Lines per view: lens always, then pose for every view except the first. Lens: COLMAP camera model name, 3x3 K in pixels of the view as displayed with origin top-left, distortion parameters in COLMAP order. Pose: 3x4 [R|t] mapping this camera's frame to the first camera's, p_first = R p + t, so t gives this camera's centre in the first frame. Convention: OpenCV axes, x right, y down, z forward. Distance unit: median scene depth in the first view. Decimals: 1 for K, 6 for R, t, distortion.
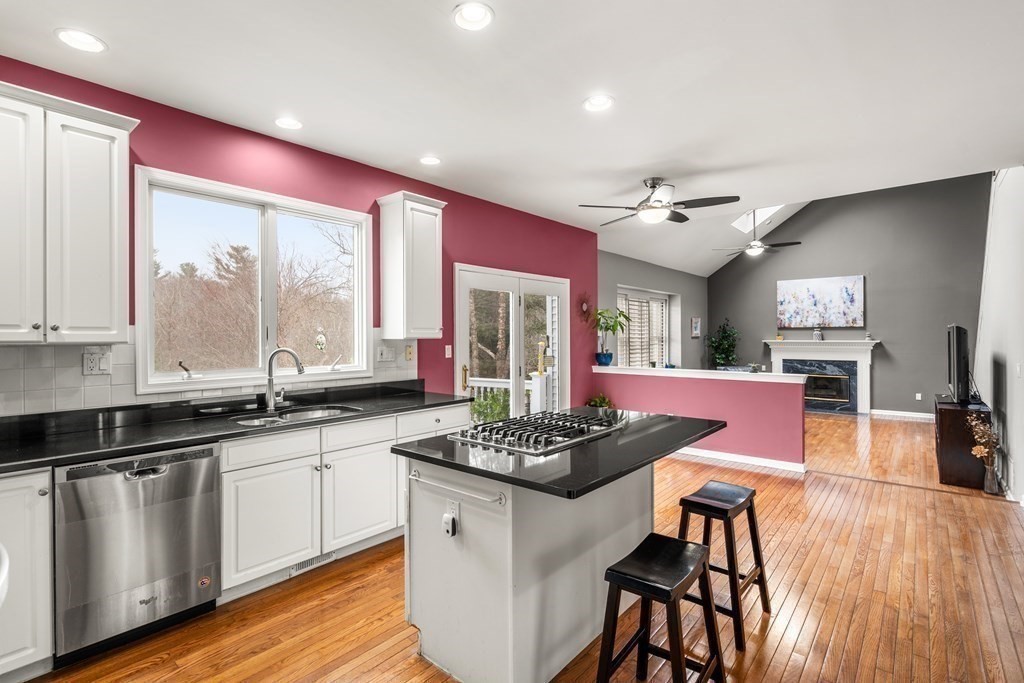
lens RADIAL K [[482.2, 0, 511.5], [0, 482.2, 339.9], [0, 0, 1]] dist [0.003818, -0.000319]
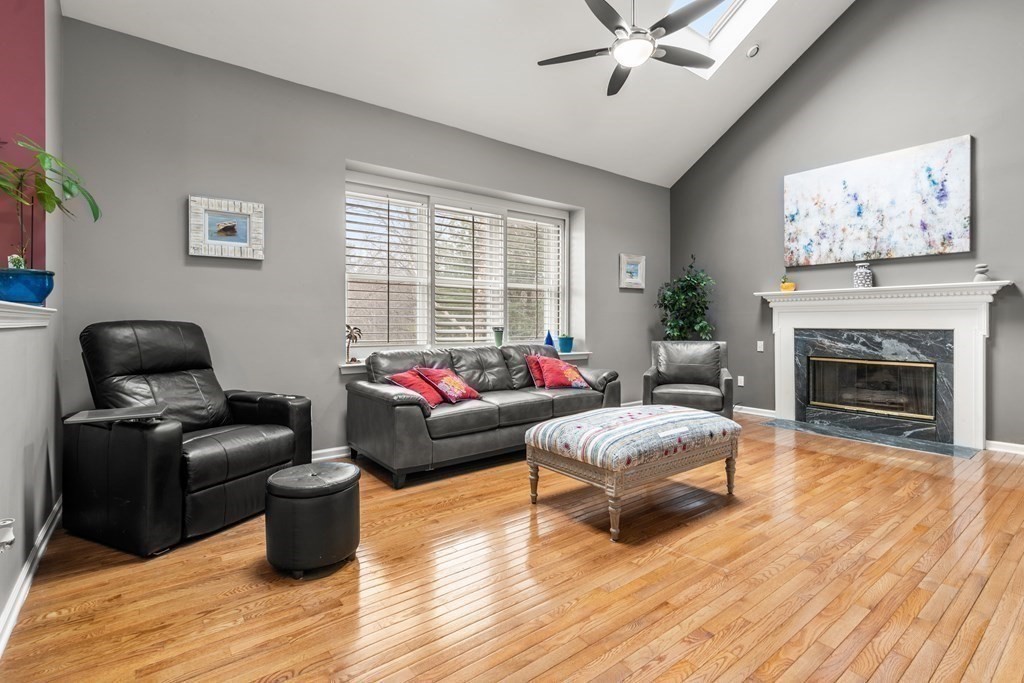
lens RADIAL K [[482.2, 0, 517.4], [0, 482.2, 326.6], [0, 0, 1]] dist [0.003818, -0.000319]
pose [[0.983464, 0.004978, -0.181033, 0.384878], [-0.005342, 0.999985, -0.001524, 0.042175], [0.181023, 0.002466, 0.983476, 0.469329]]
